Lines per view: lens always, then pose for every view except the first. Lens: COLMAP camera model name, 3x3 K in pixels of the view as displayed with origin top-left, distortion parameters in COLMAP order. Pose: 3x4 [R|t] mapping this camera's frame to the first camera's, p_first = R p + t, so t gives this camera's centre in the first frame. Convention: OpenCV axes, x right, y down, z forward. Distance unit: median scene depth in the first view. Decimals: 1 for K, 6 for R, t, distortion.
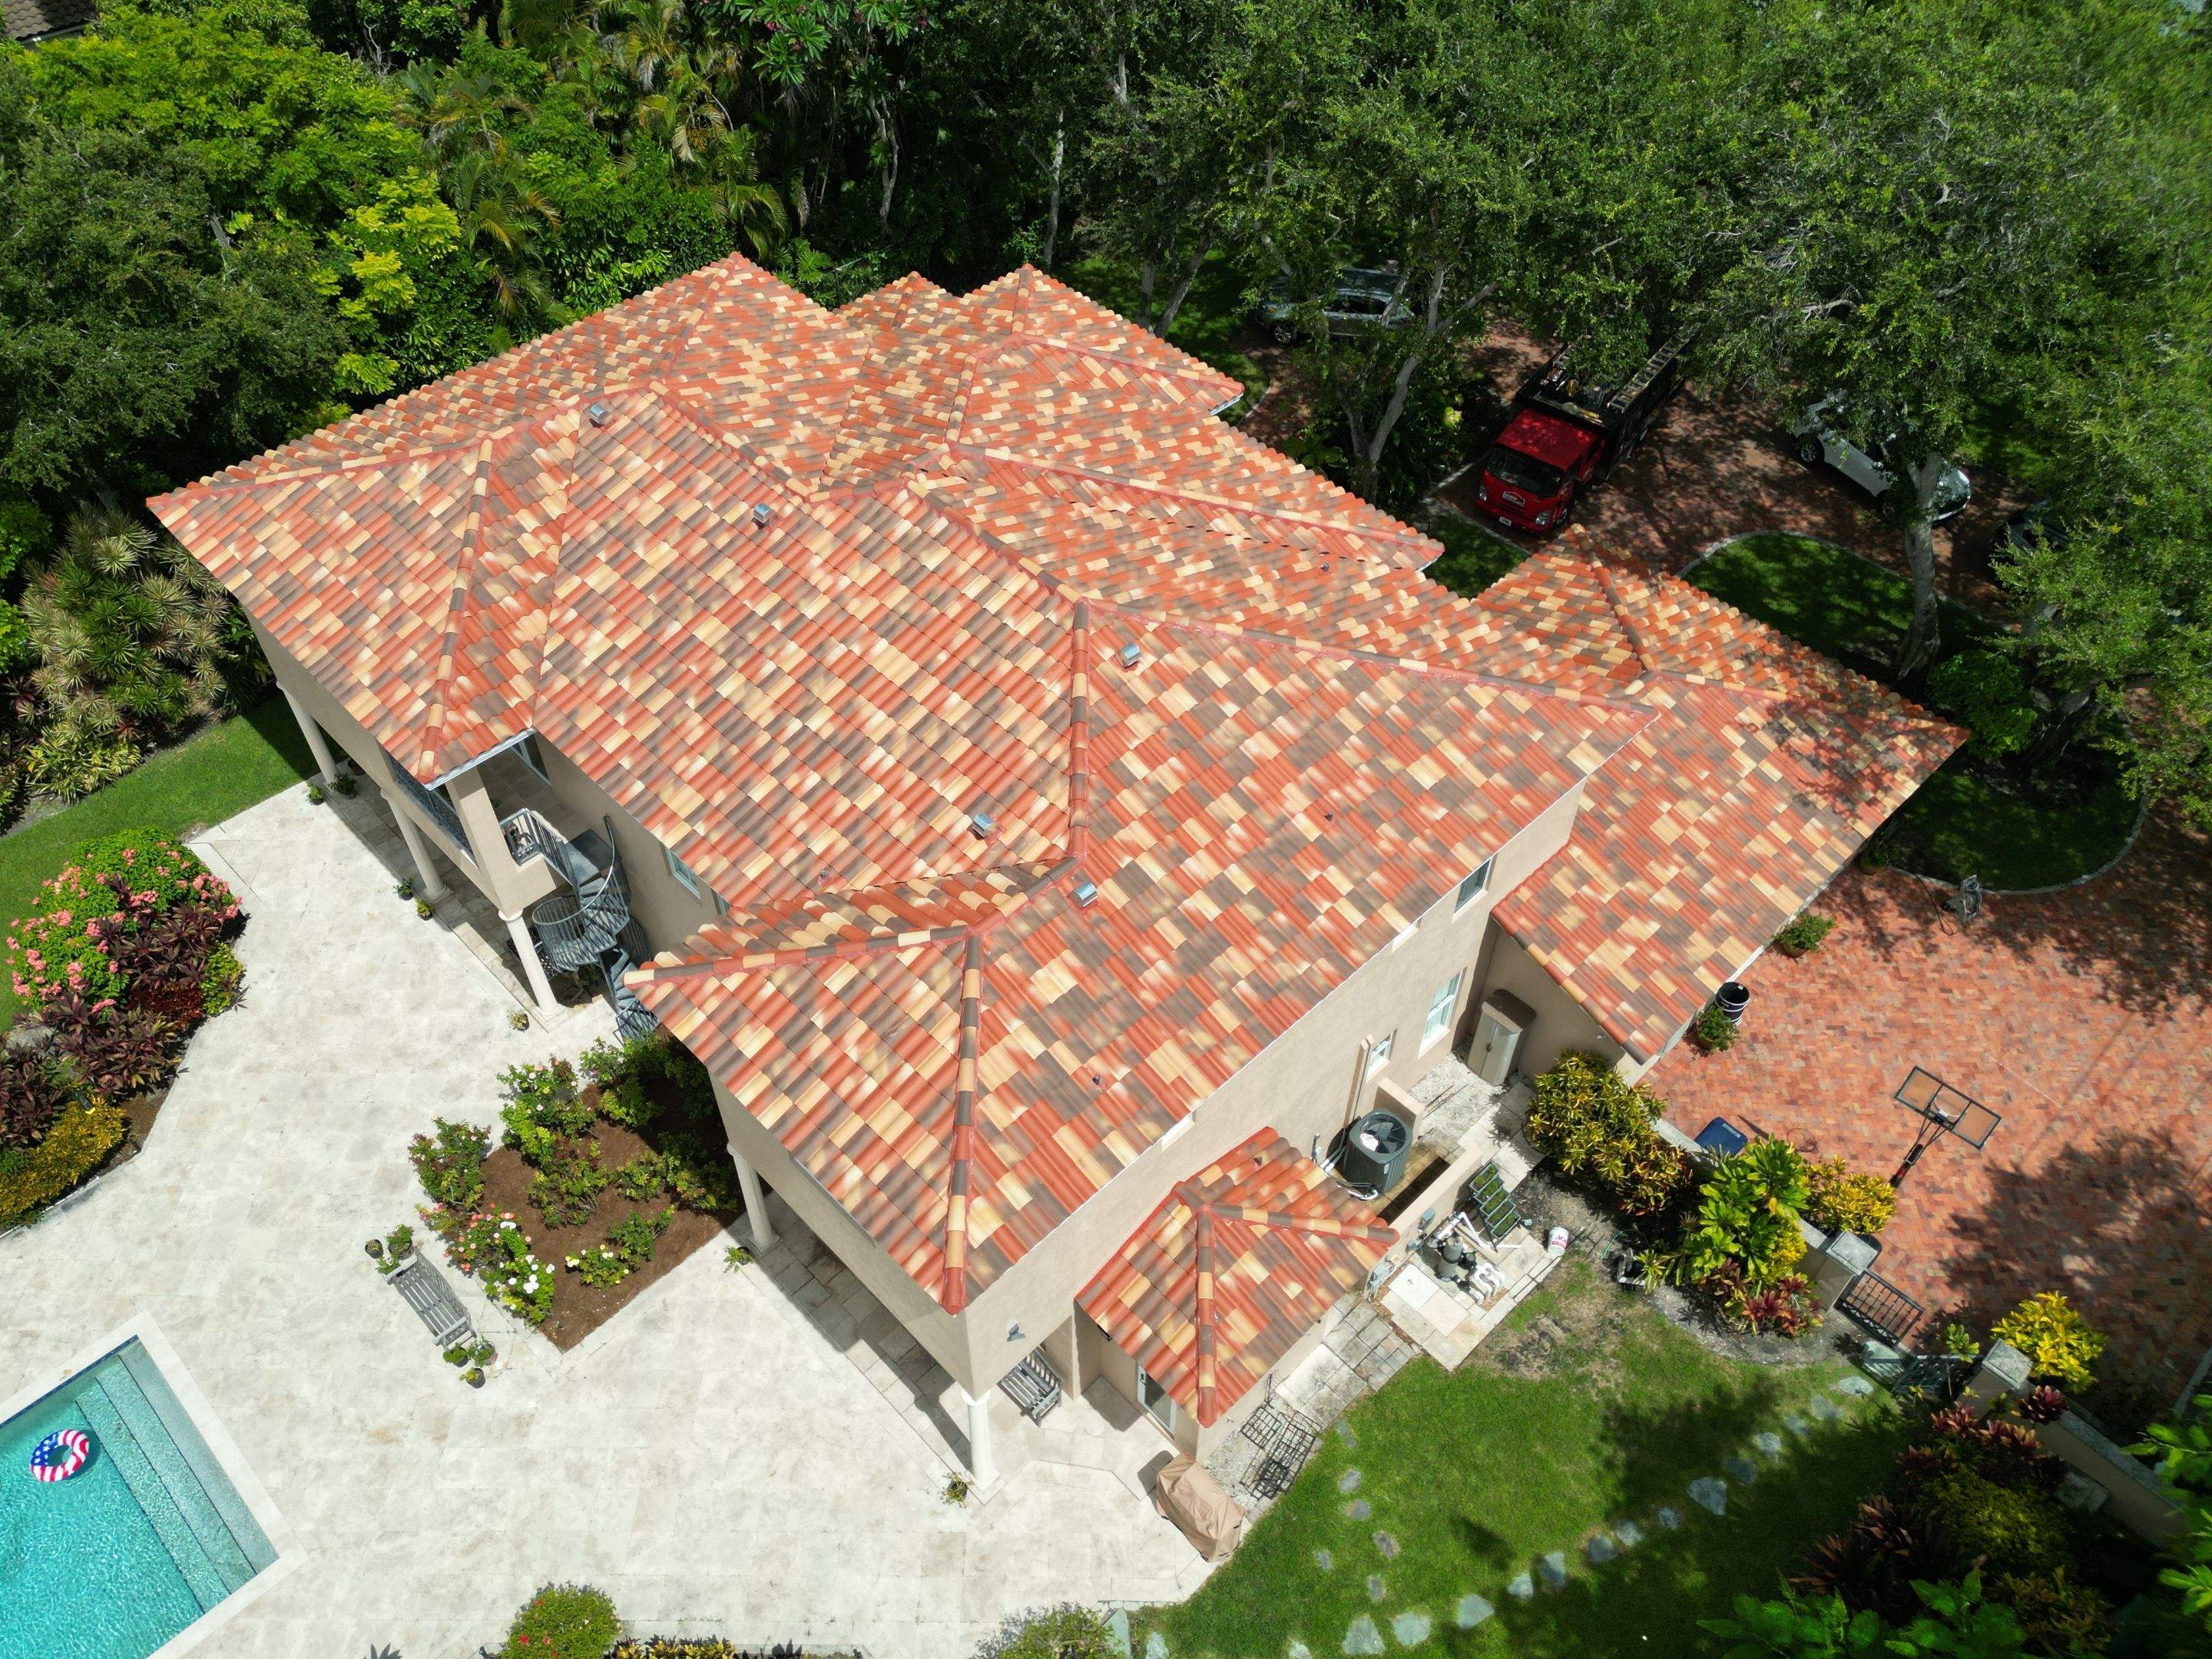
lens RADIAL K [[1666.8, 0, 1117.8], [0, 1666.8, 847.2], [0, 0, 1]] dist [0.115837, -0.148784]
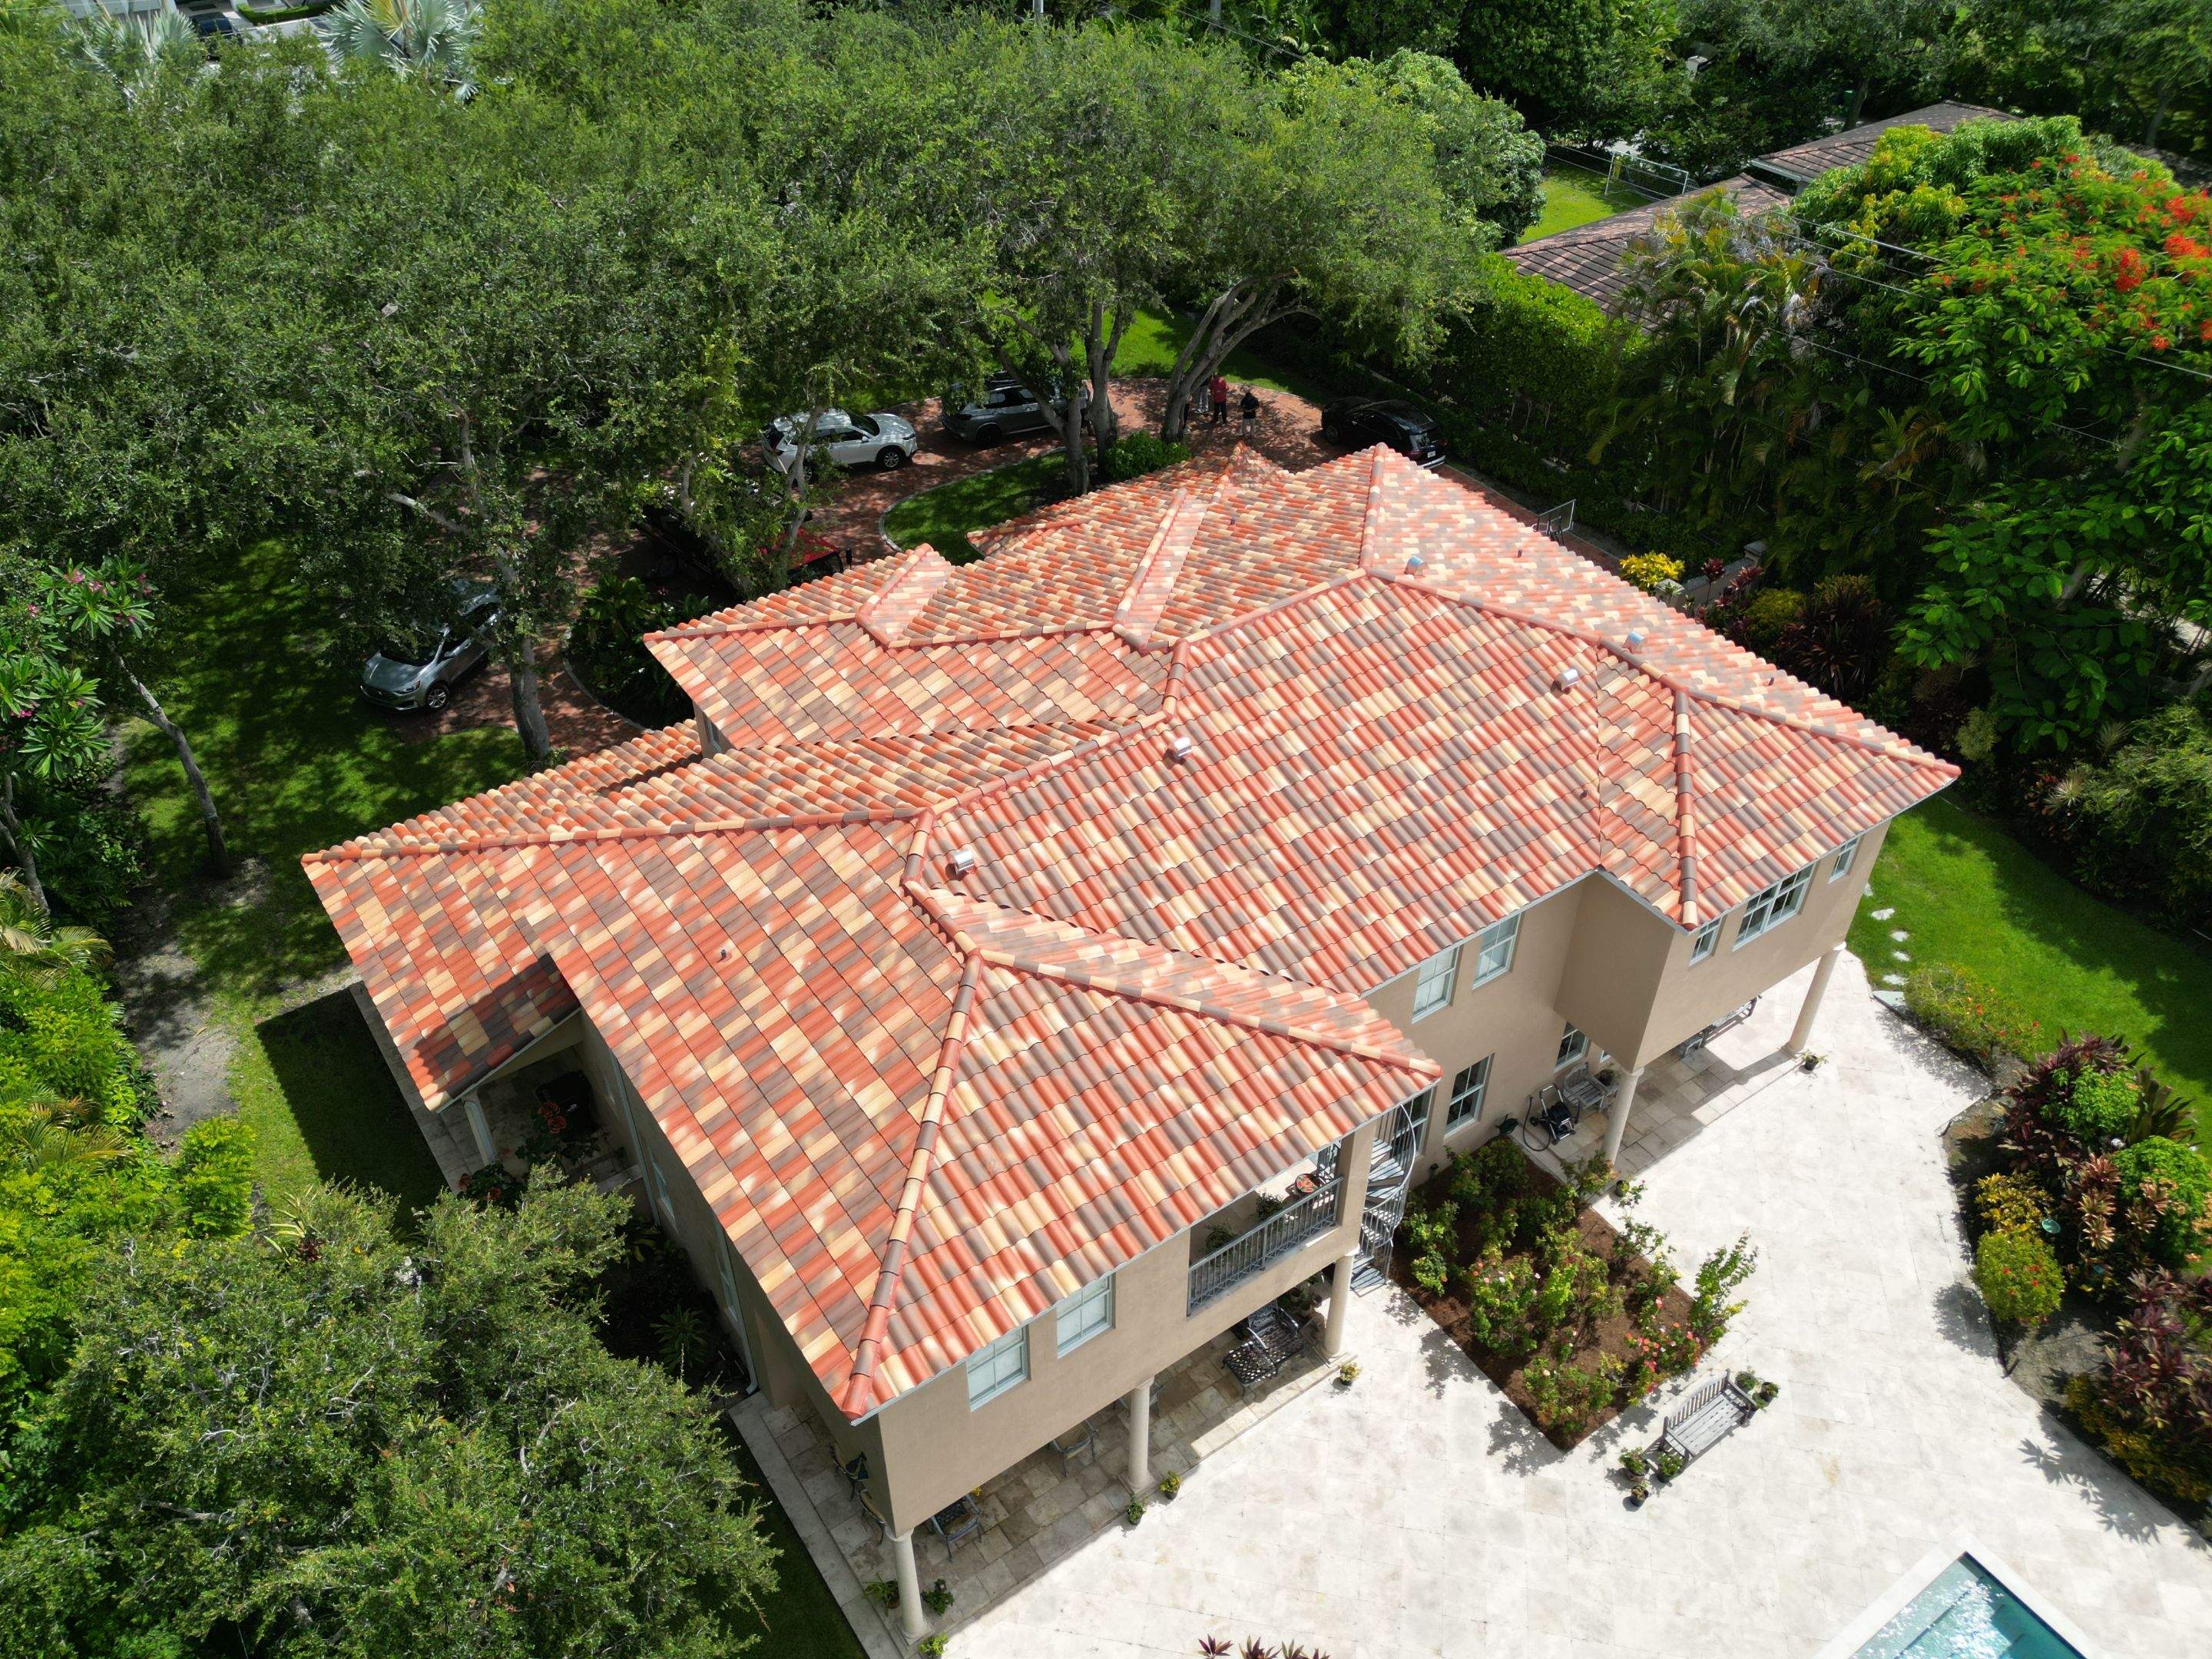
lens RADIAL K [[1666.8, 0, 1117.8], [0, 1666.8, 847.2], [0, 0, 1]] dist [0.115837, -0.148784]
pose [[0.163567, -0.645939, 0.745660, -1.043778], [0.732026, 0.586167, 0.347199, -0.561733], [-0.661350, 0.489052, 0.568721, 0.521969]]
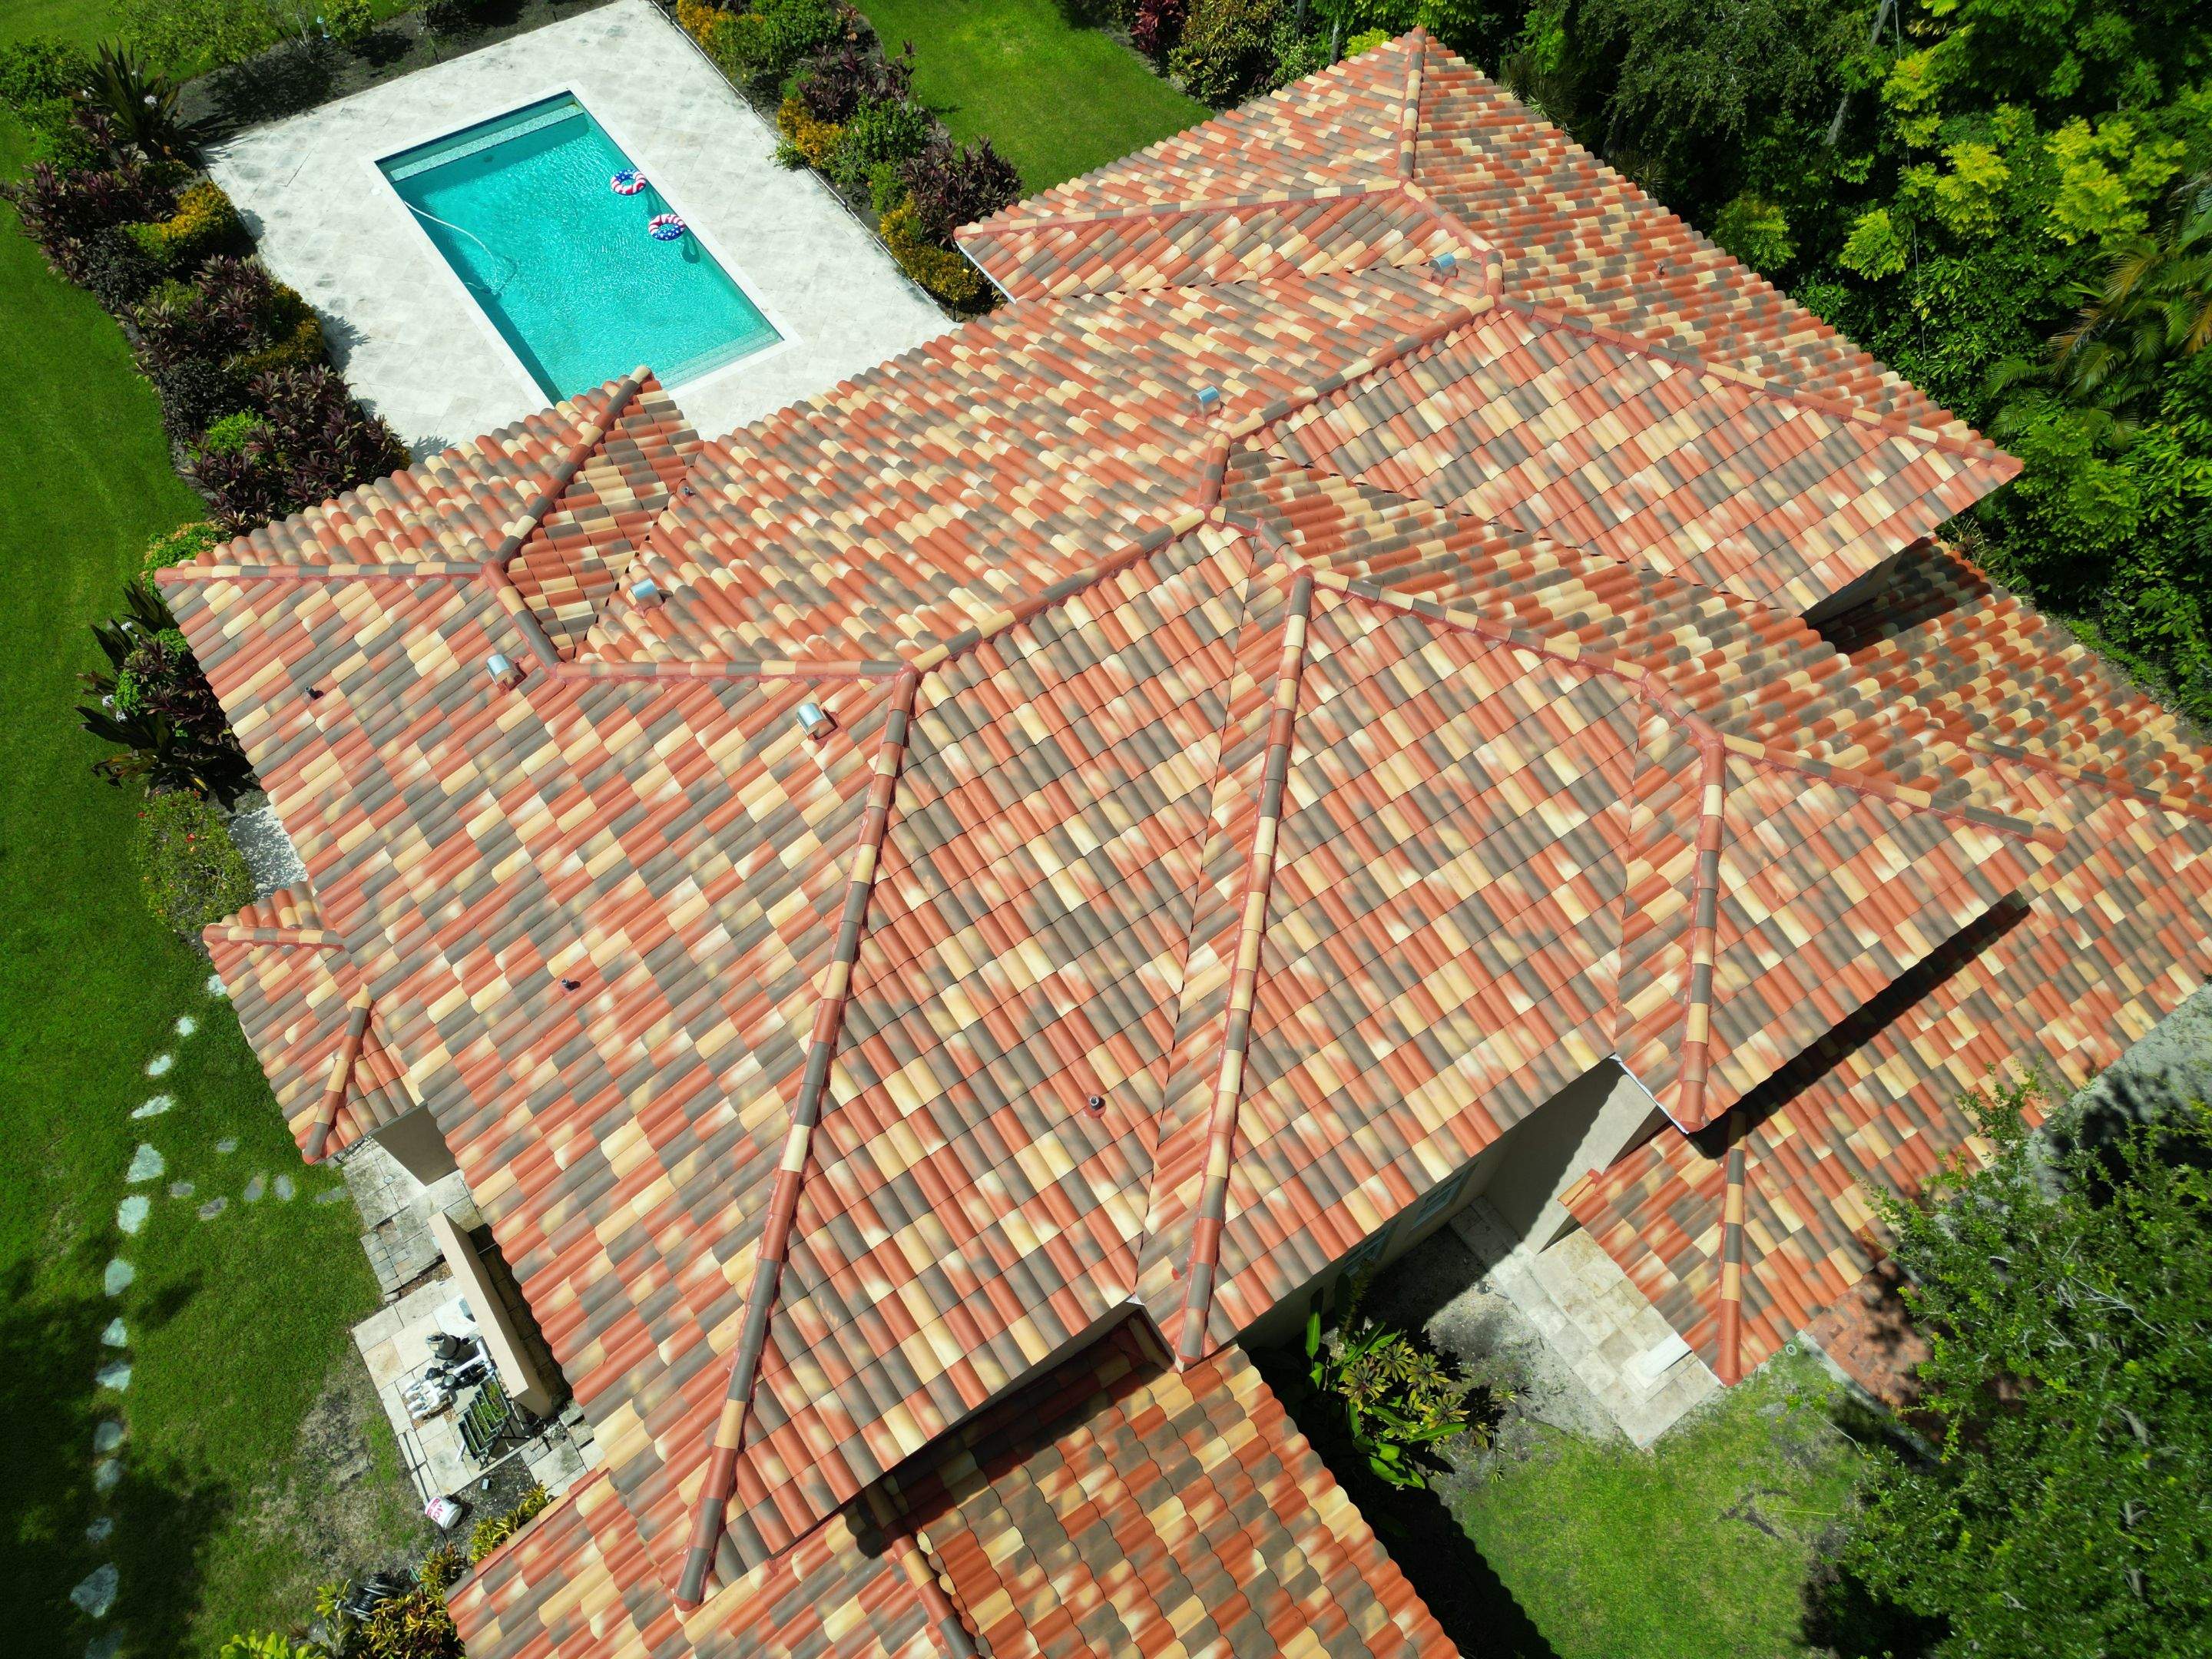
lens RADIAL K [[1548.2, 0, 1118.0], [0, 1548.2, 844.0], [0, 0, 1]] dist [0.084762, -0.082834]
pose [[-0.161480, 0.836654, -0.523388, 0.373072], [-0.743268, 0.245781, 0.622209, -0.604195], [0.649213, 0.489492, 0.582169, 0.688411]]
